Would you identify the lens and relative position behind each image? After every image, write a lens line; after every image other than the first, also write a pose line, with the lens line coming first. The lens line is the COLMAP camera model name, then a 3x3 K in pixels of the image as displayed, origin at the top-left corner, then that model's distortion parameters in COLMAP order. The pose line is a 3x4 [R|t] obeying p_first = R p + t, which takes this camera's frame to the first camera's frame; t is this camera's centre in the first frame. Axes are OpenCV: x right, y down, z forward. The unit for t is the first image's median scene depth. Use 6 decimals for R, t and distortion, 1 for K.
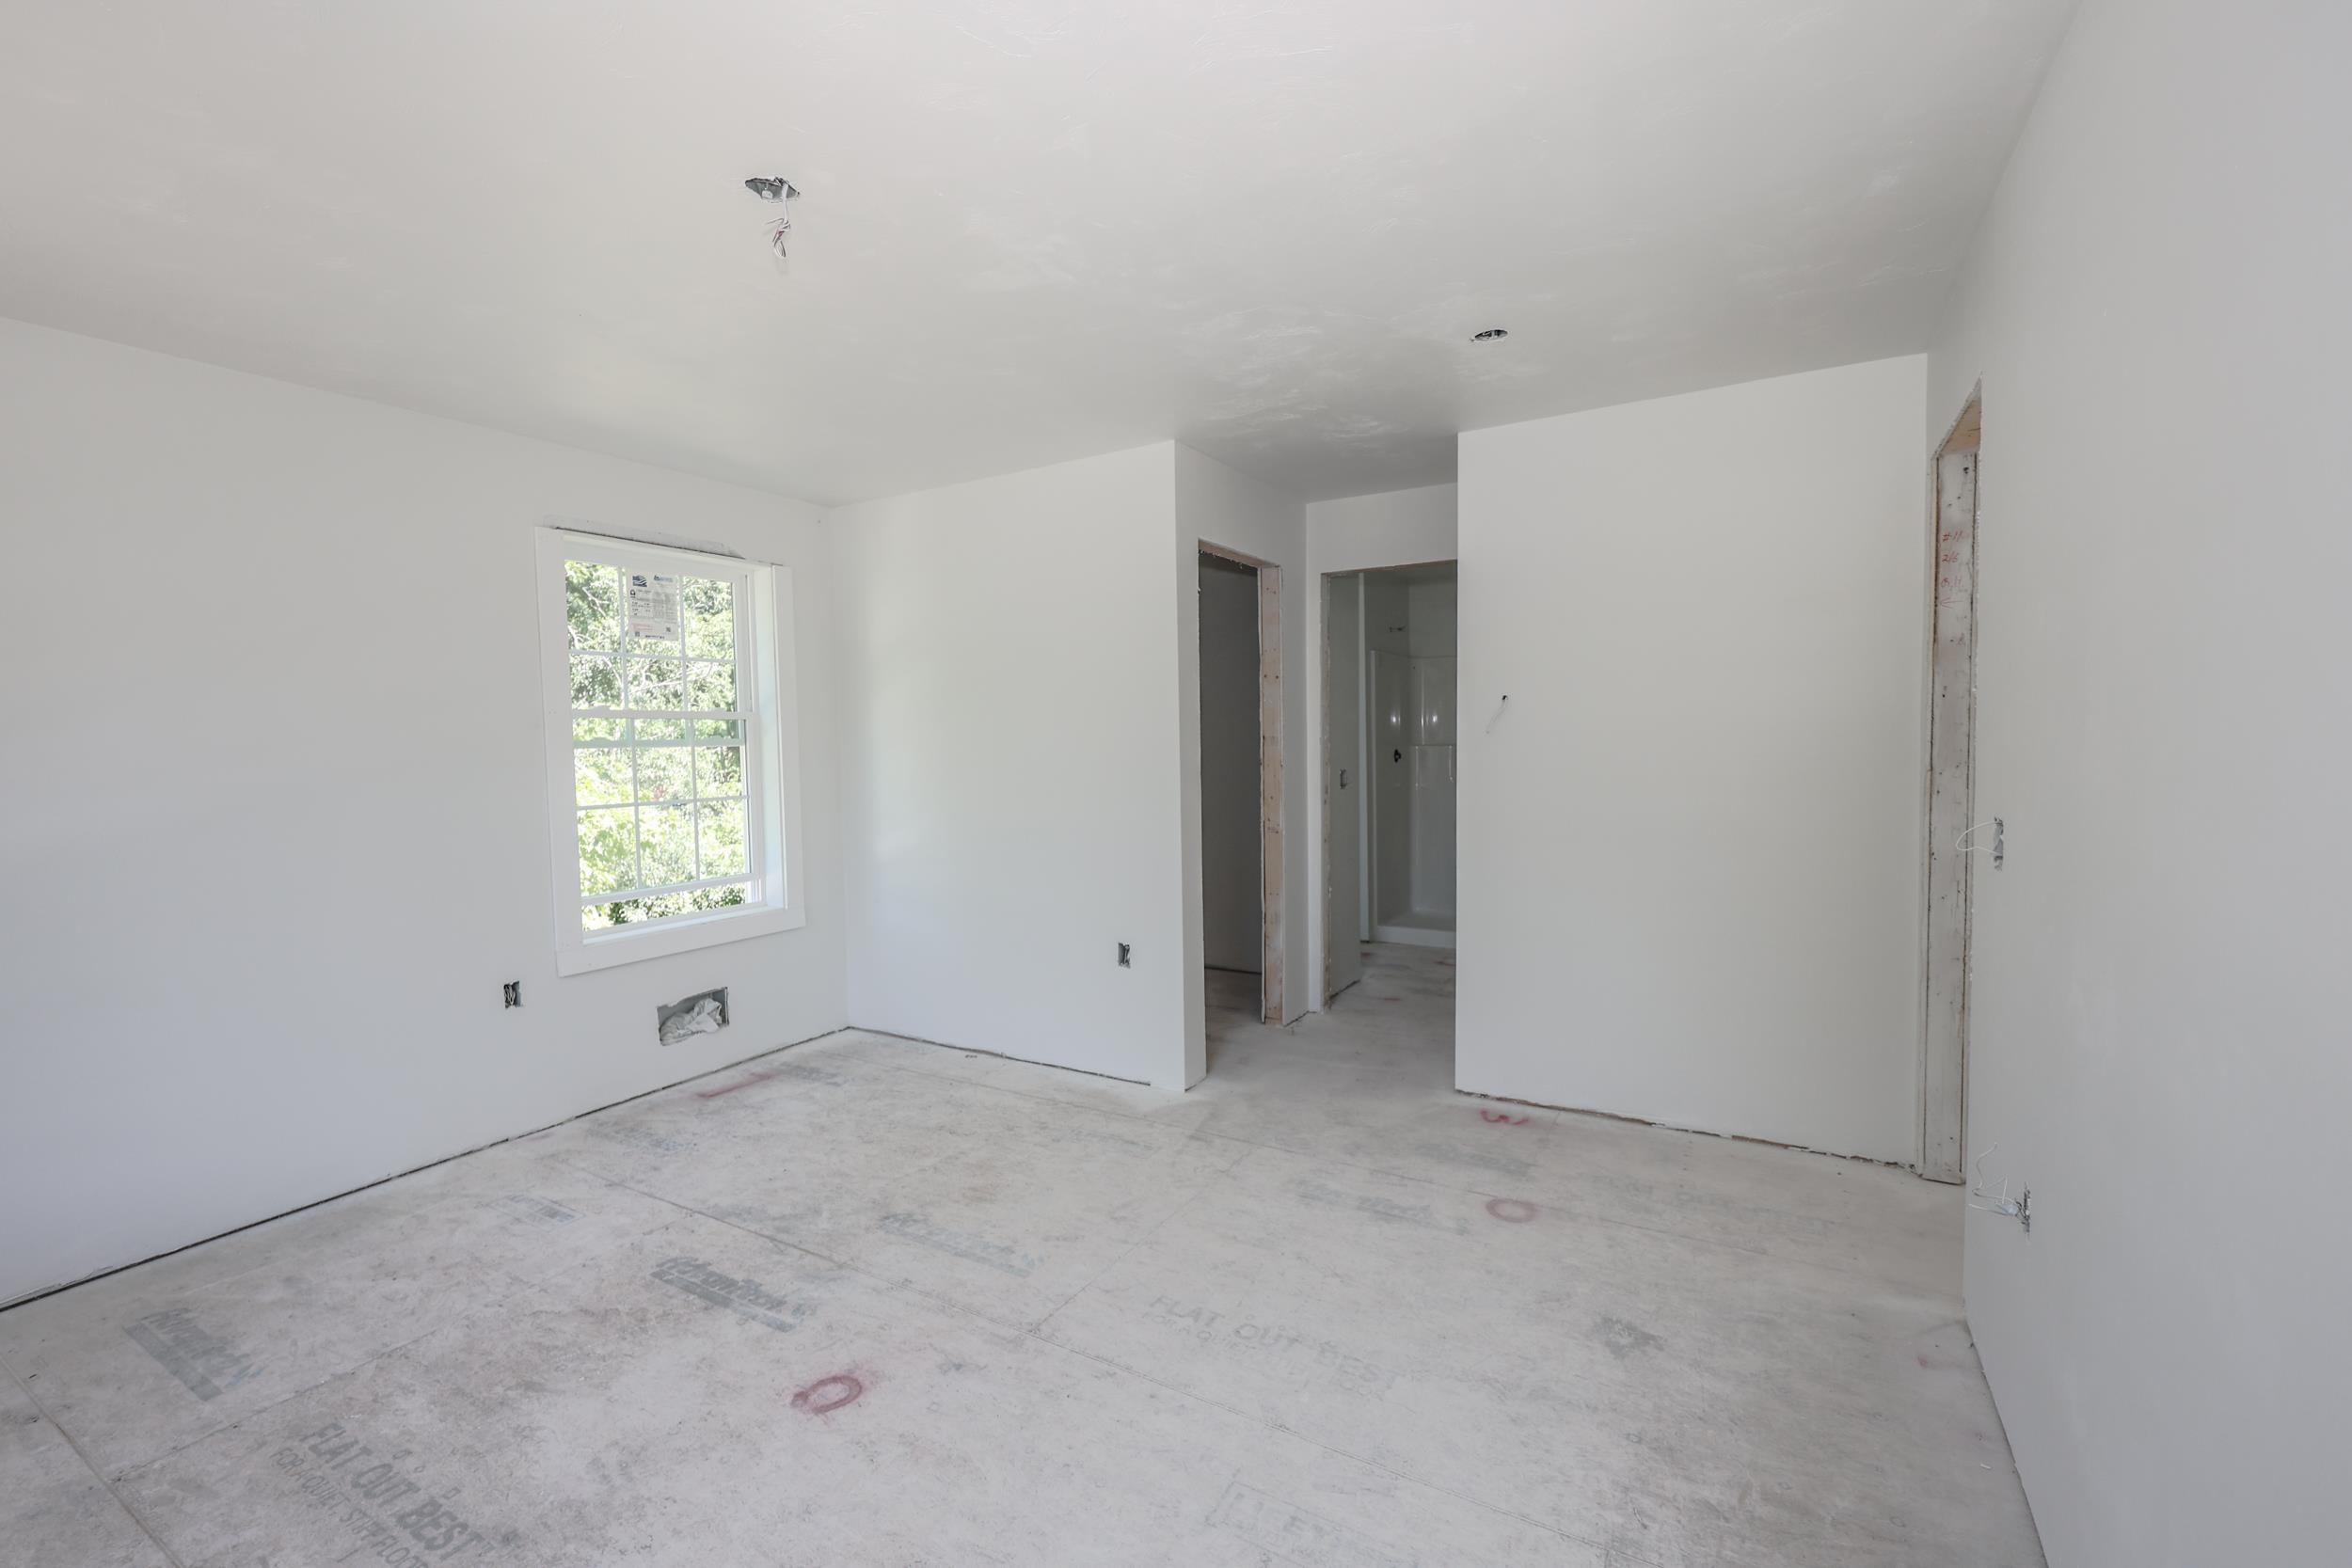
lens RADIAL K [[1010.6, 0, 1160.9], [0, 1010.6, 799.5], [0, 0, 1]] dist [0.007882, -0.000703]
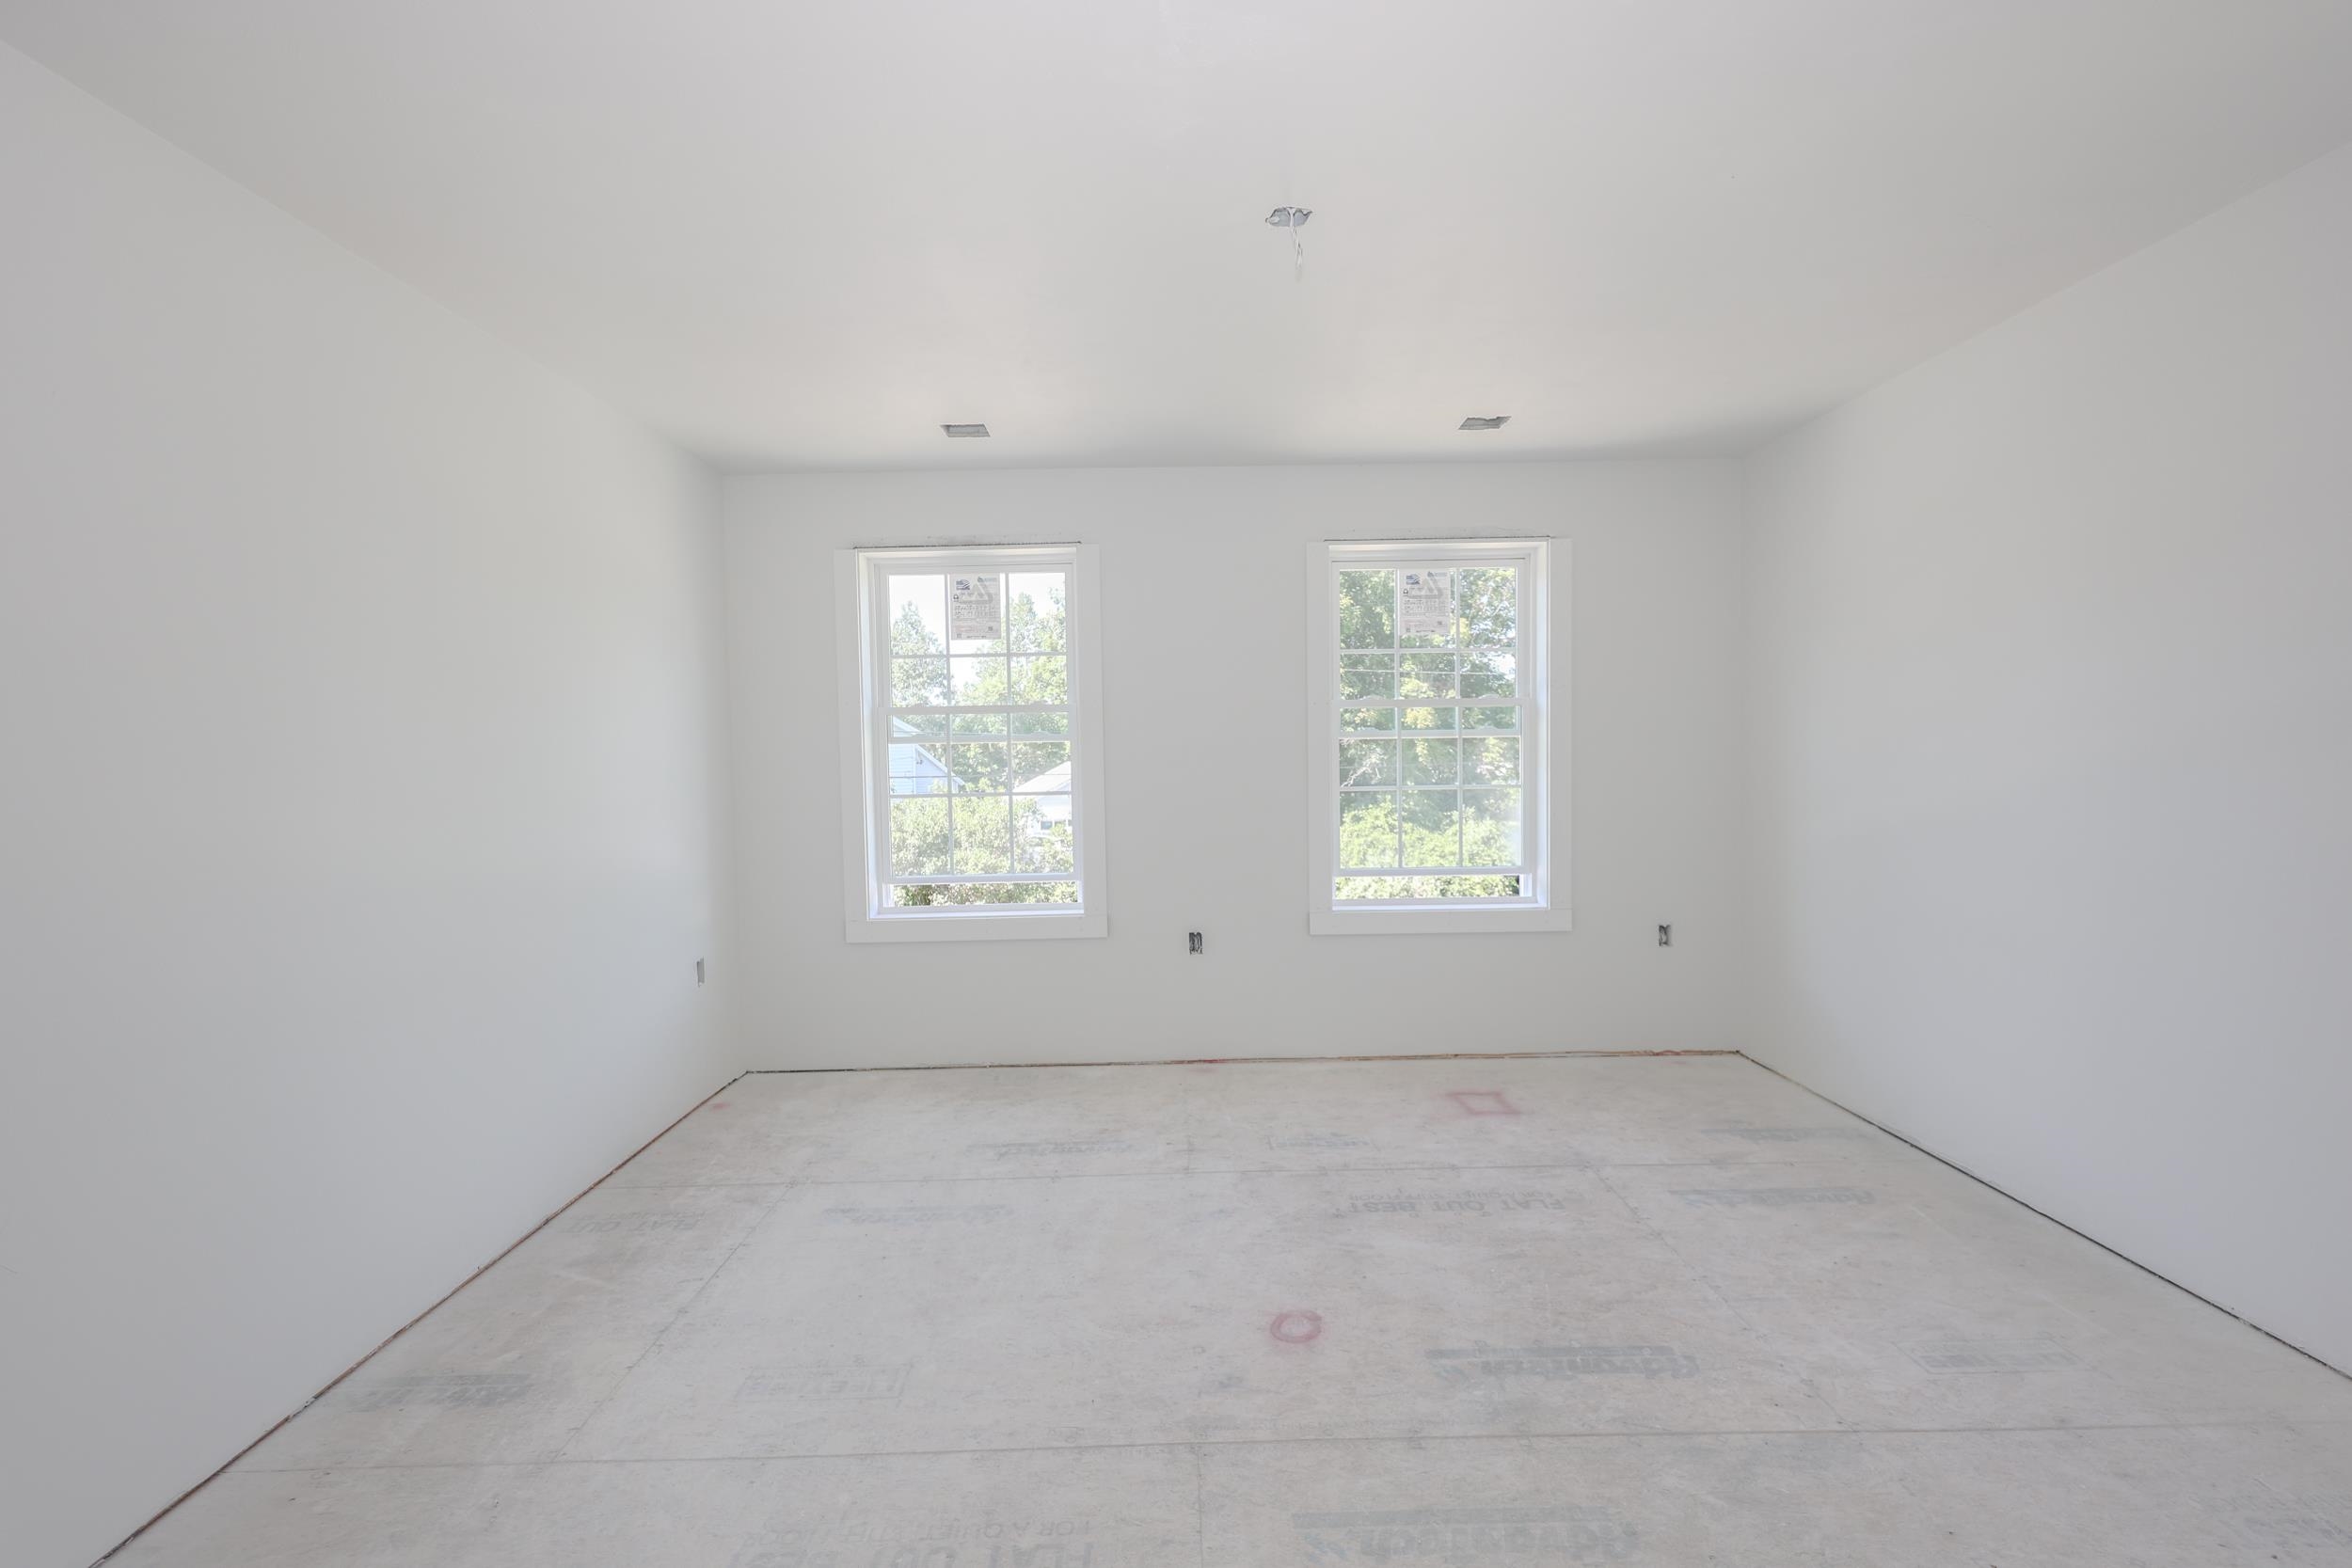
lens RADIAL K [[1010.6, 0, 1163.6], [0, 1010.6, 792.0], [0, 0, 1]] dist [0.007882, -0.000703]
pose [[-0.860162, 0.060265, -0.506448, 0.222603], [0.007675, 0.994412, 0.105294, -0.067142], [0.509964, 0.086683, -0.855817, 1.317362]]
